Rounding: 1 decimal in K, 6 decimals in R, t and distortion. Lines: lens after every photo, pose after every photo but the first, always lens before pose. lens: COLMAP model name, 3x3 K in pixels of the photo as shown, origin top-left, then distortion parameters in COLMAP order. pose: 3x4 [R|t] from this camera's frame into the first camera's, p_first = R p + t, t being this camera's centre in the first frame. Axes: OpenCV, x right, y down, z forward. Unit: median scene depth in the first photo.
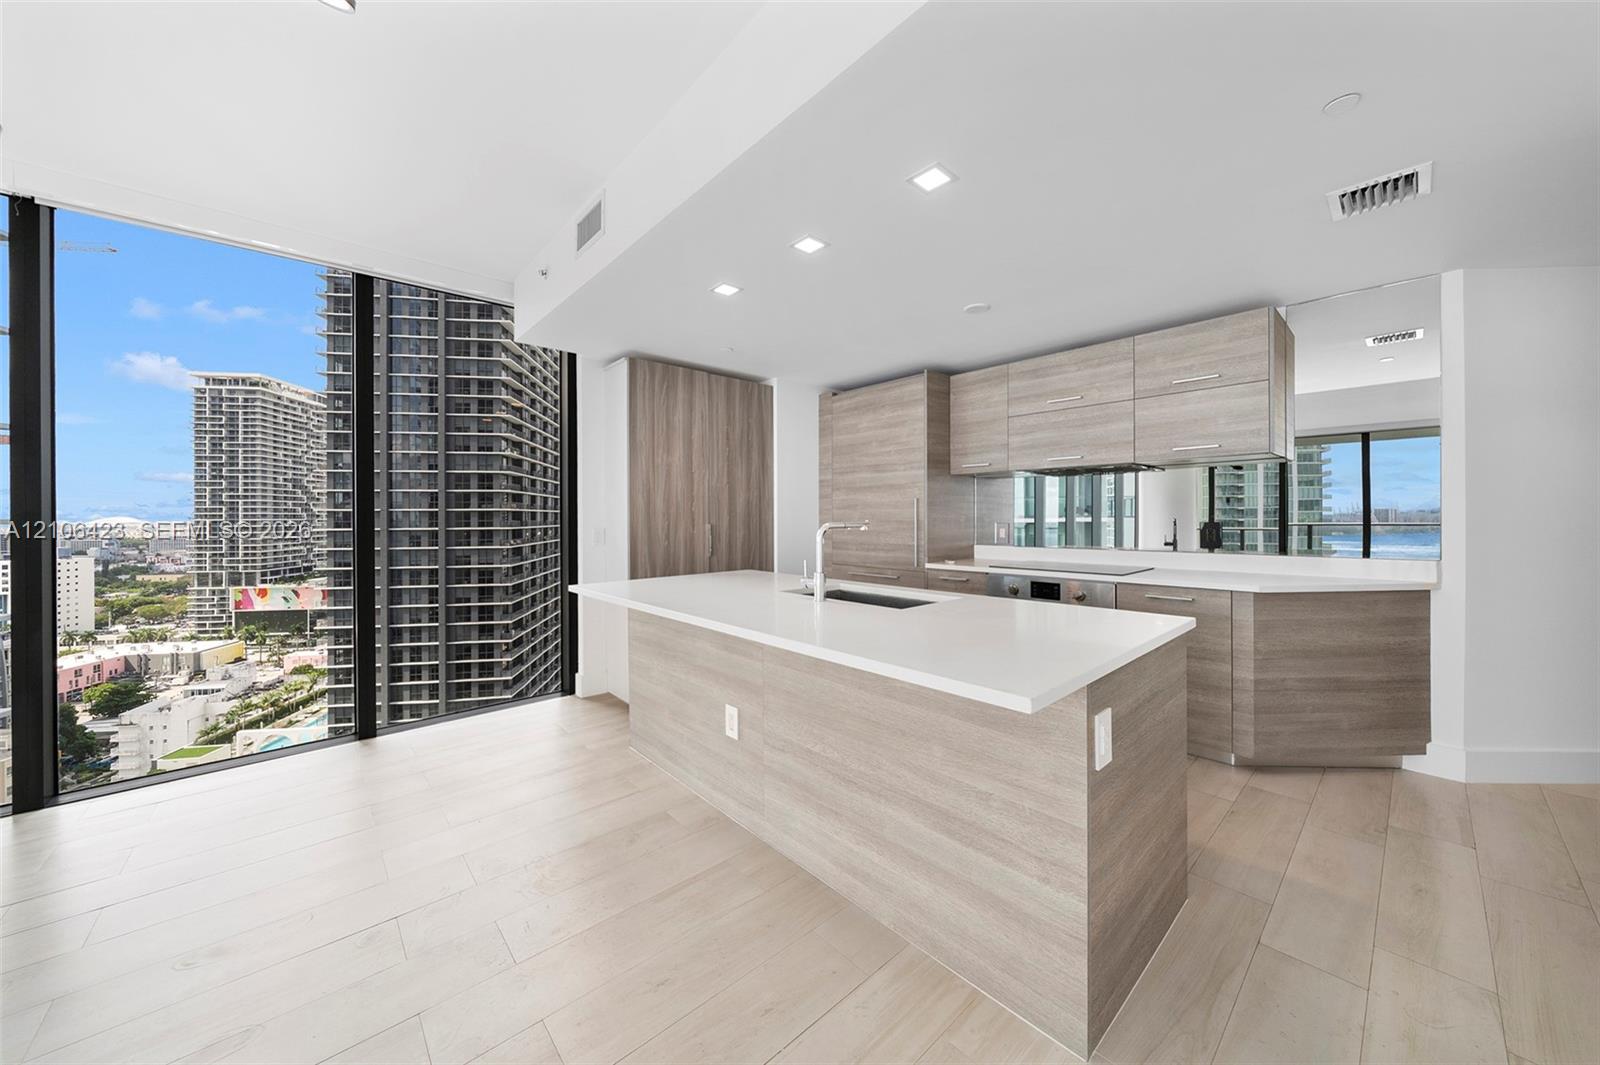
lens RADIAL K [[556.1, 0, 812.4], [0, 556.1, 519.1], [0, 0, 1]] dist [-0.011344, 0.000011]
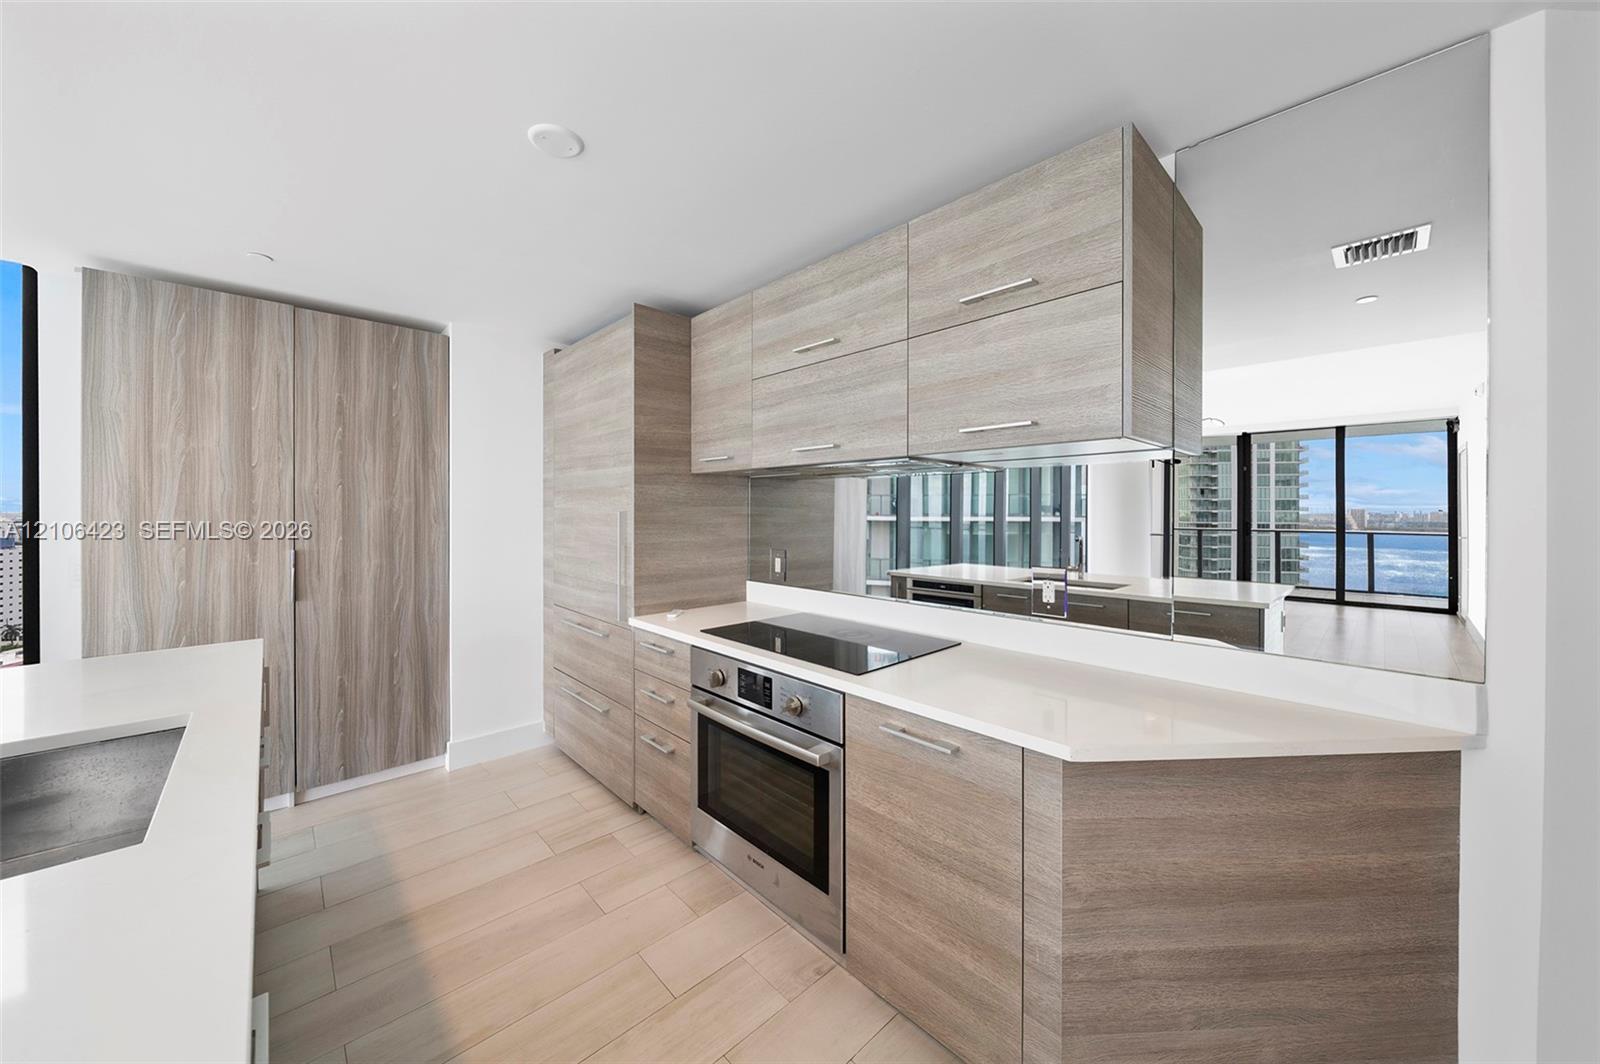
lens RADIAL K [[556.1, 0, 815.4], [0, 556.1, 512.7], [0, 0, 1]] dist [-0.011344, 0.000011]
pose [[0.999656, 0.008530, 0.024800, 0.423073], [-0.008508, 0.999963, -0.001021, -0.040341], [-0.024808, 0.000810, 0.999692, 0.407682]]
